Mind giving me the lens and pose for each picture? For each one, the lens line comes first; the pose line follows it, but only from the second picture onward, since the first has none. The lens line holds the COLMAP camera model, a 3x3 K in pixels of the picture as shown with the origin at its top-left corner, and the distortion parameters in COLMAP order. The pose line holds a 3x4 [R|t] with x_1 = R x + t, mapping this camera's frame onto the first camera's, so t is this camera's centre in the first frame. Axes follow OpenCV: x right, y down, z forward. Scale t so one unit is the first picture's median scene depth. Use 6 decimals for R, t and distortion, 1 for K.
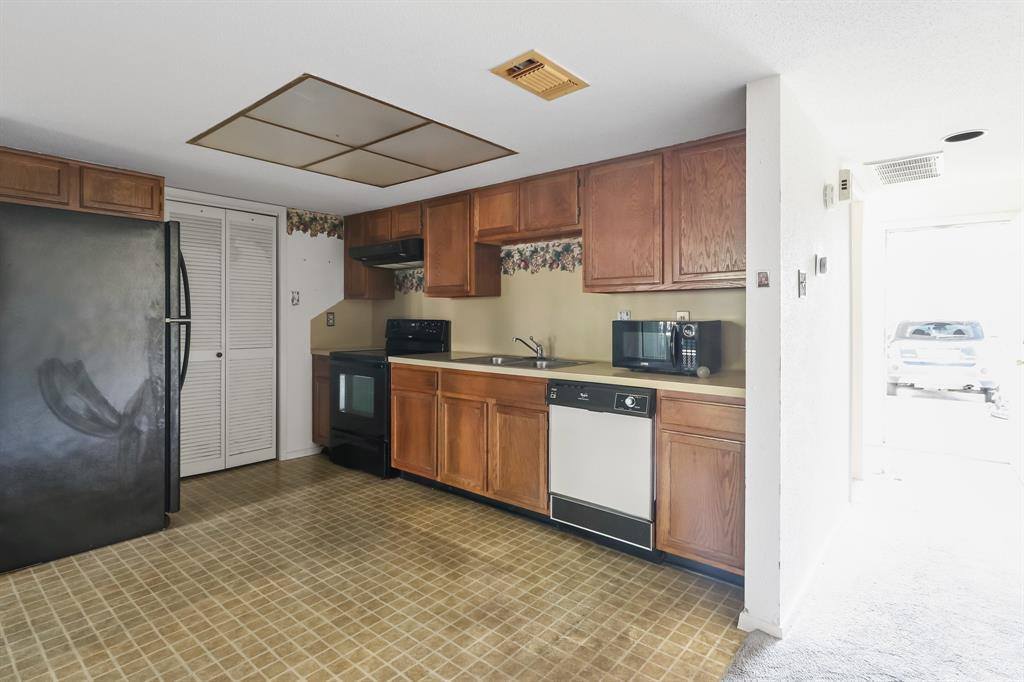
lens RADIAL K [[520.9, 0, 509.4], [0, 520.9, 316.9], [0, 0, 1]] dist [-0.002044, -0.000066]
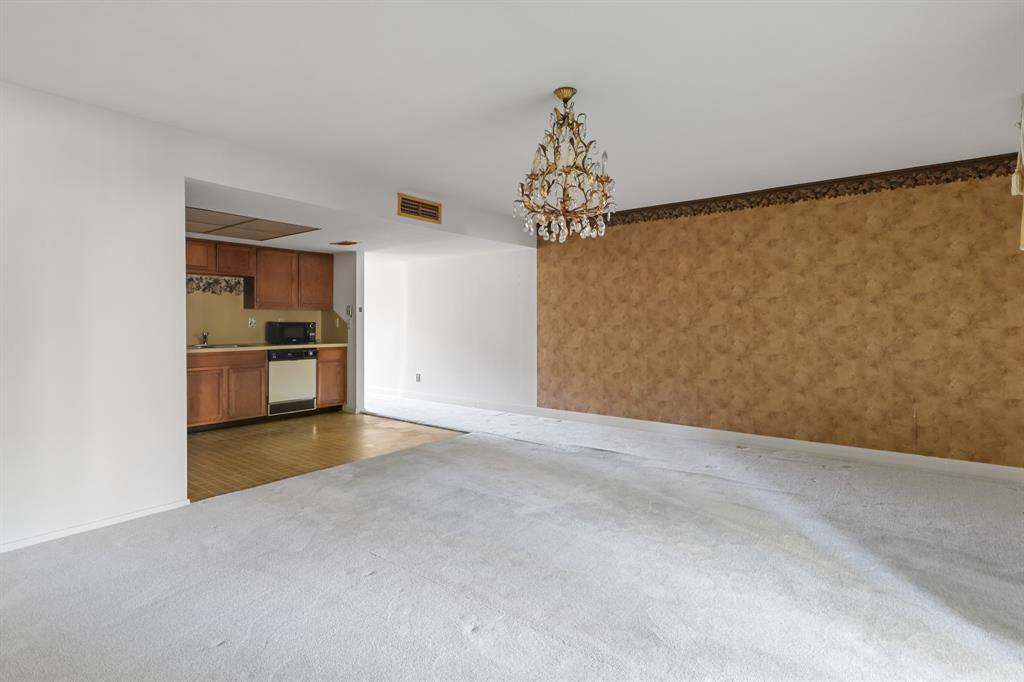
lens RADIAL K [[520.9, 0, 511.8], [0, 520.9, 336.0], [0, 0, 1]] dist [-0.002044, -0.000066]
pose [[-0.039427, -0.023611, 0.998943, -2.046708], [0.008374, 0.999678, 0.023959, 0.021544], [-0.999187, 0.009309, -0.039216, 0.100088]]
